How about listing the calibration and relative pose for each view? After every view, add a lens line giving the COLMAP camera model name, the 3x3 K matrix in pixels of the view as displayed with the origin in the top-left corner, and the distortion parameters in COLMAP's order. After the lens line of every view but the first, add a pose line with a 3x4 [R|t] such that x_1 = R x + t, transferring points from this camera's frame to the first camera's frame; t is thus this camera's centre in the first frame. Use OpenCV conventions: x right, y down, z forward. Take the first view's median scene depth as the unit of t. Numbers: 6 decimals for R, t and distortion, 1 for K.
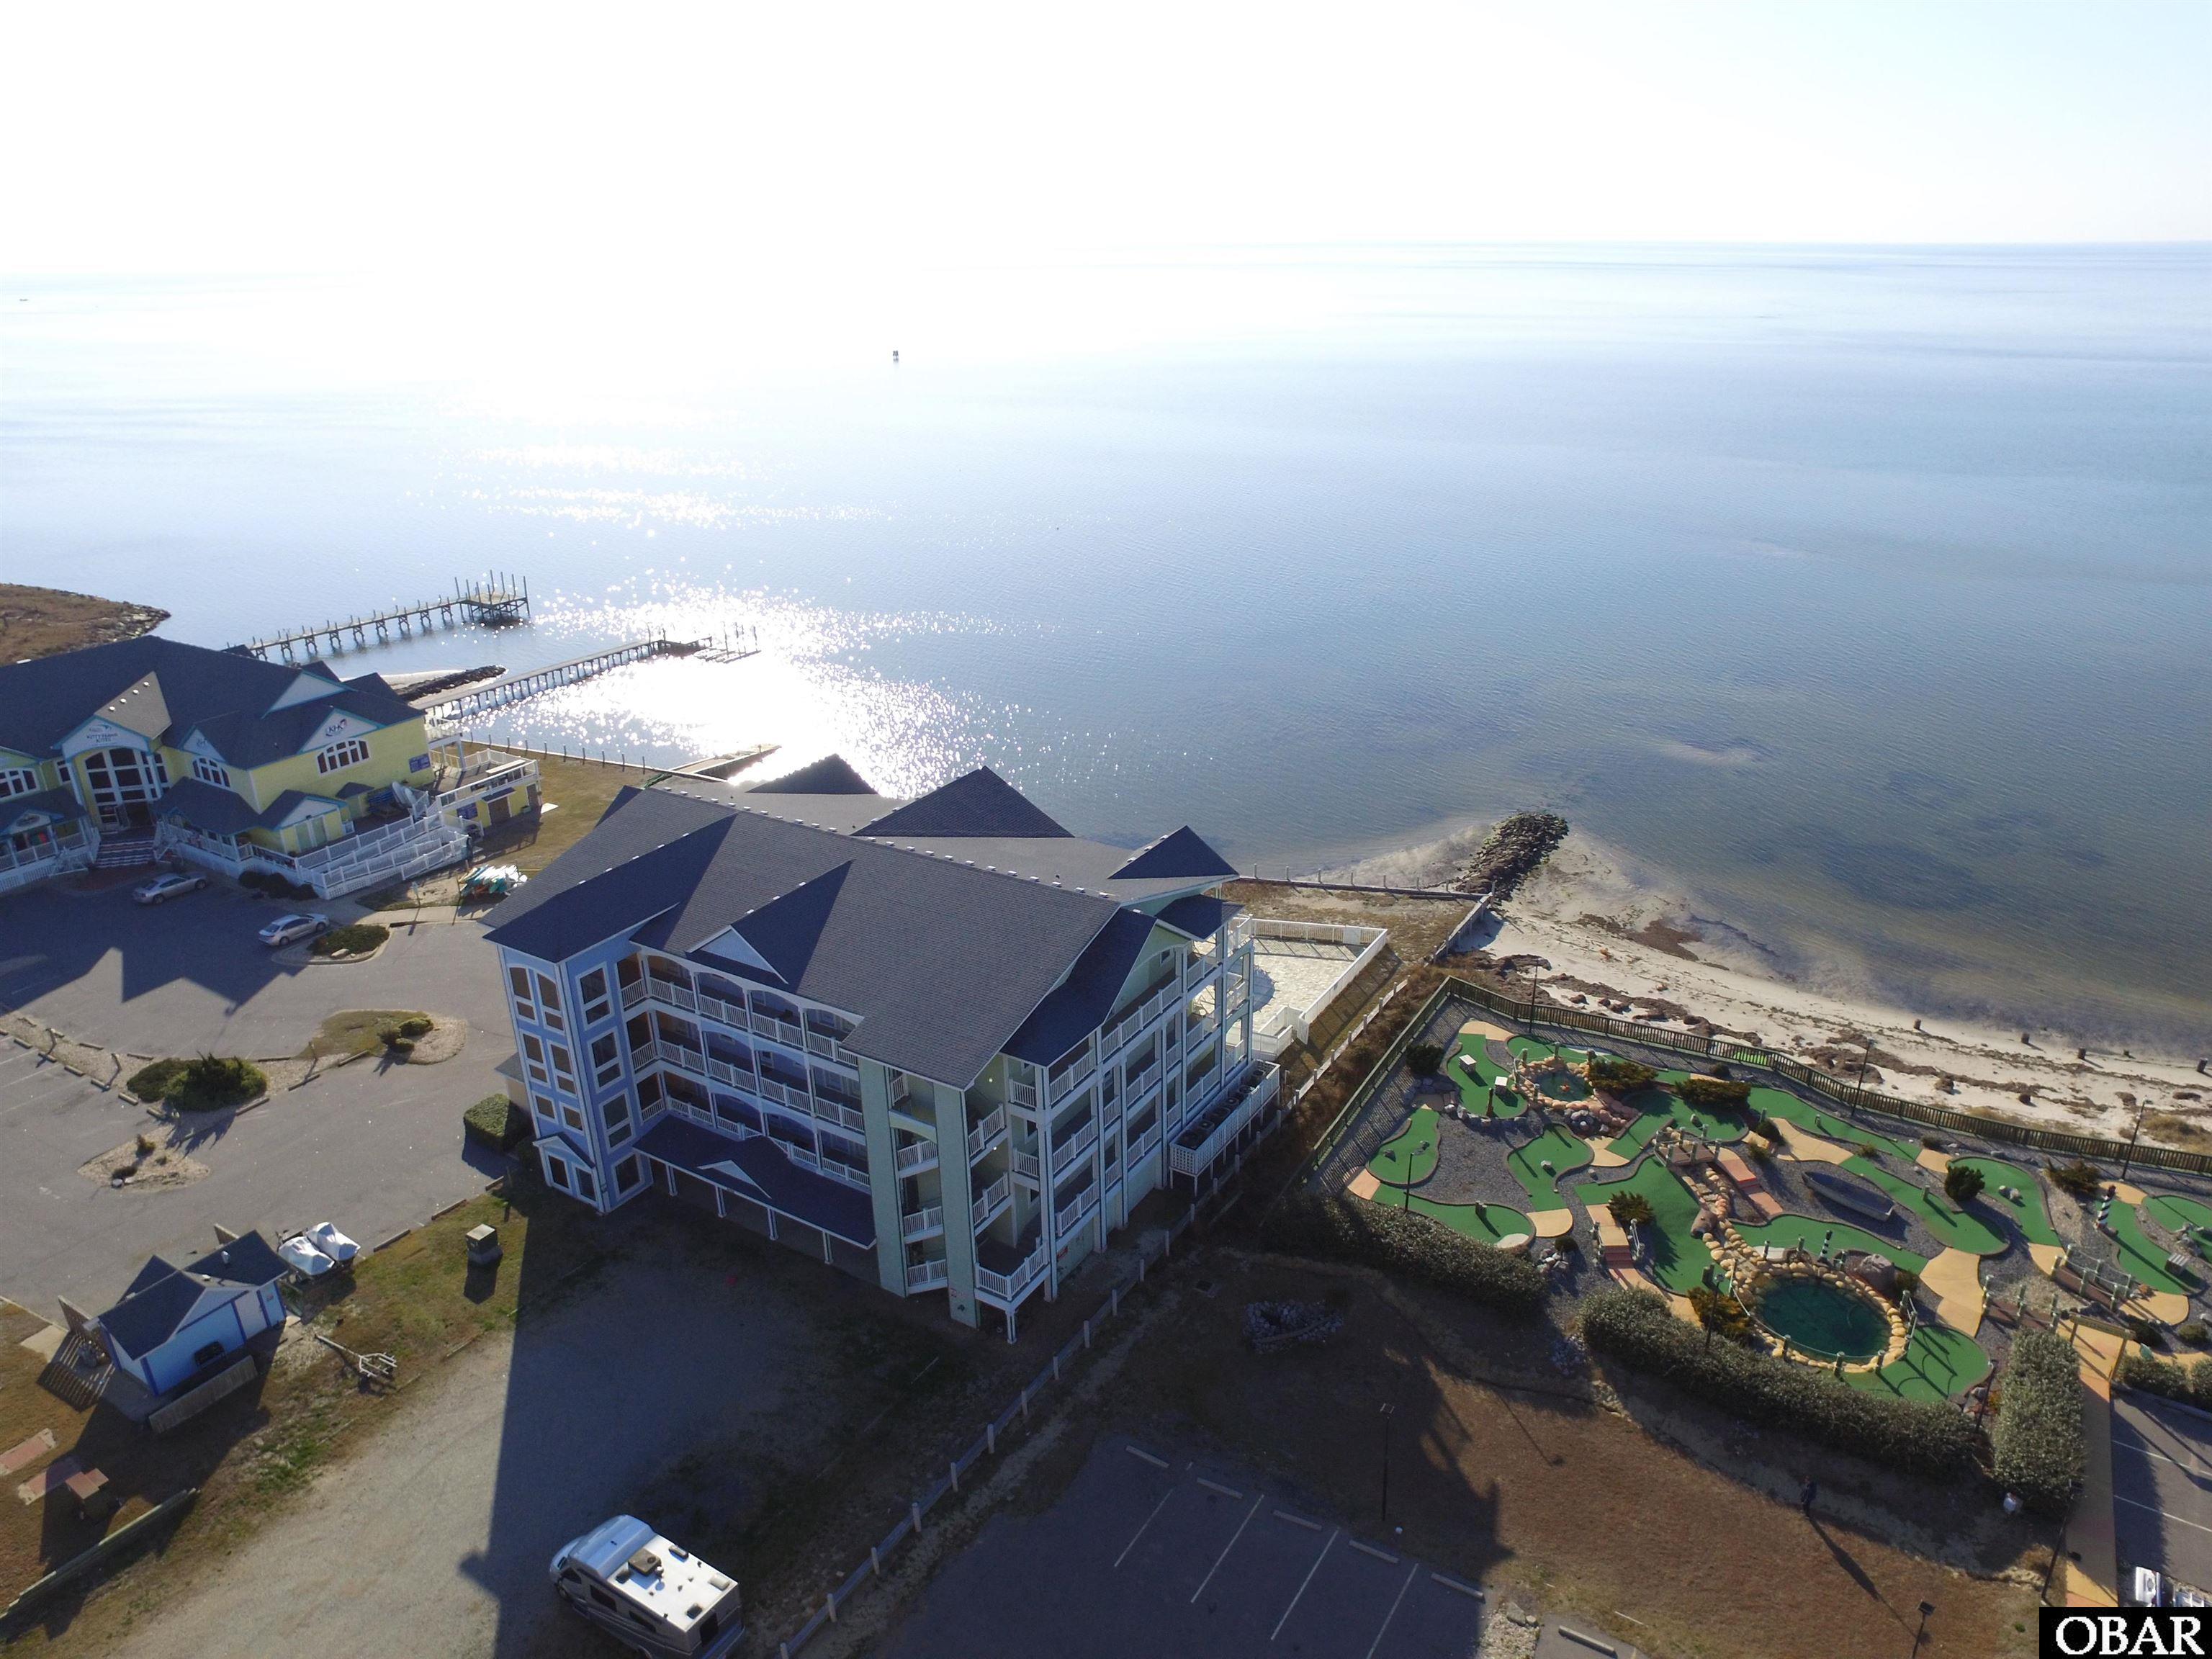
lens RADIAL K [[1477.9, 0, 1126.9], [0, 1477.9, 834.7], [0, 0, 1]] dist [-0.126433, 0.092088]
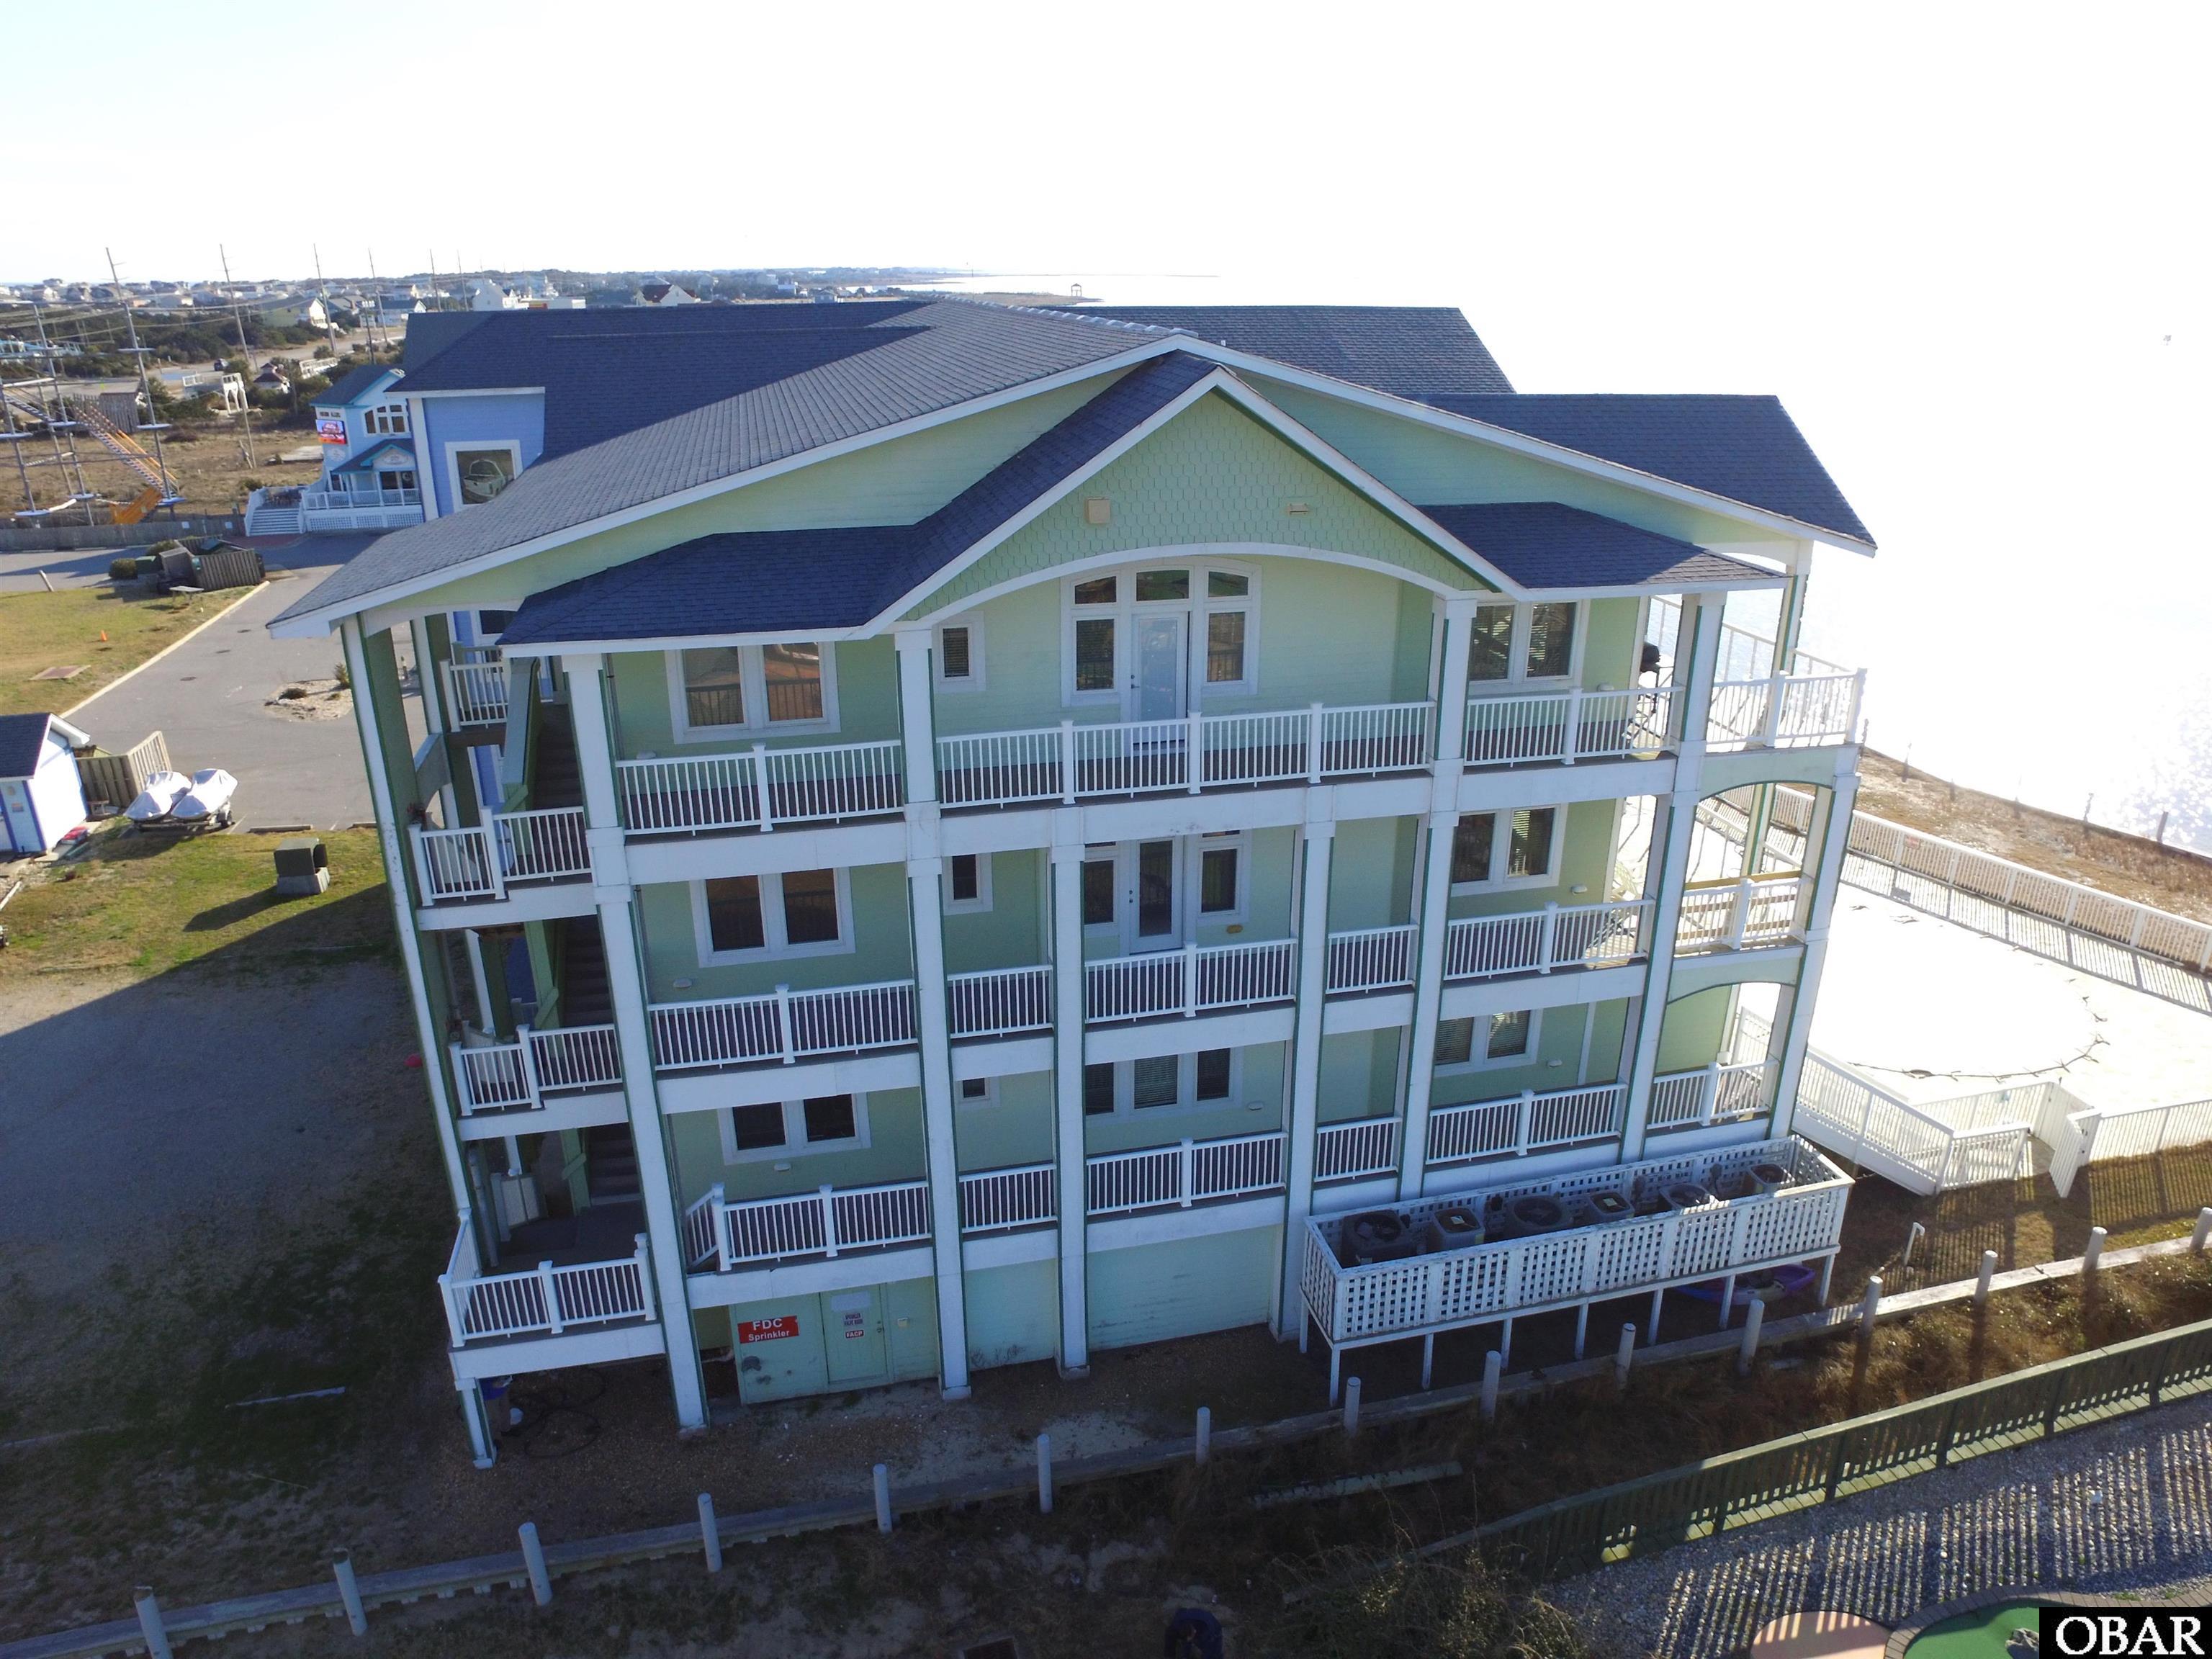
lens RADIAL K [[1477.9, 0, 1126.9], [0, 1477.9, 834.7], [0, 0, 1]] dist [-0.126433, 0.092088]
pose [[0.710083, 0.270202, -0.650210, 0.156418], [-0.278022, 0.955998, 0.093653, 0.089836], [0.646905, 0.114272, 0.753960, 0.588585]]
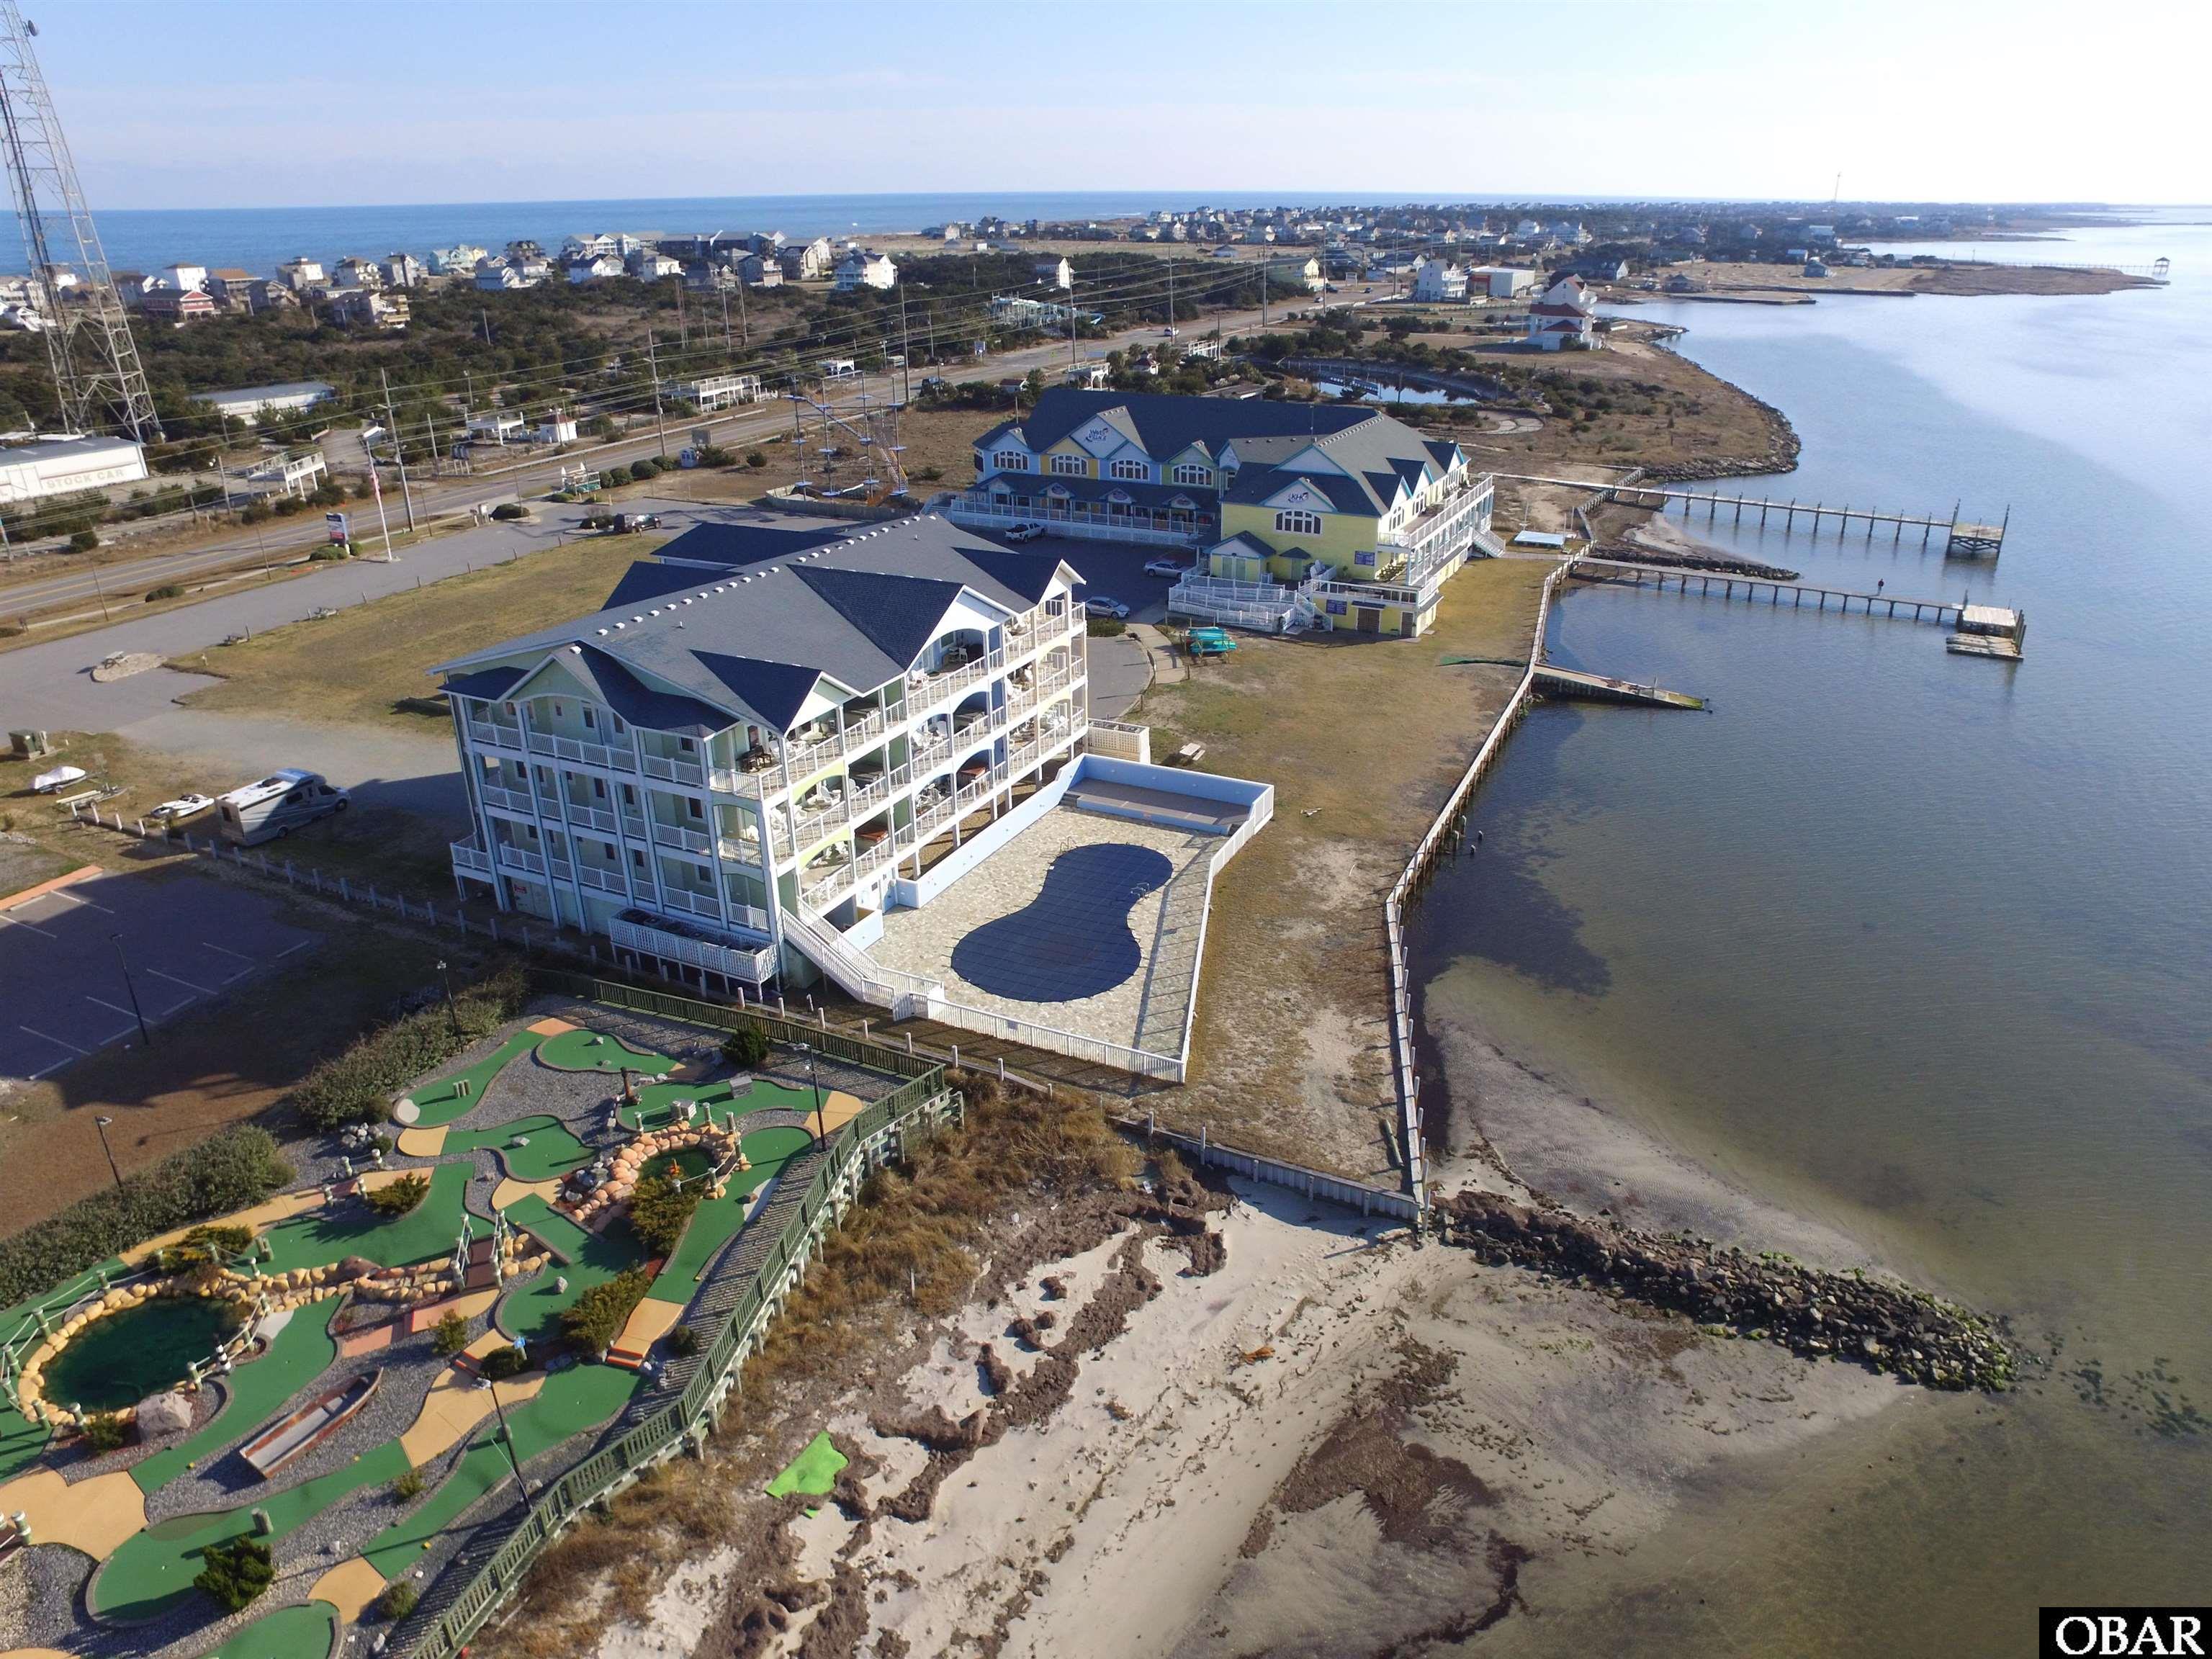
lens RADIAL K [[1477.9, 0, 1126.9], [0, 1477.9, 834.7], [0, 0, 1]] dist [-0.126433, 0.092088]
pose [[0.099547, 0.416830, -0.903517, 0.800951], [-0.375808, 0.856524, 0.353744, -0.270792], [0.921335, 0.304334, 0.241912, 0.874915]]
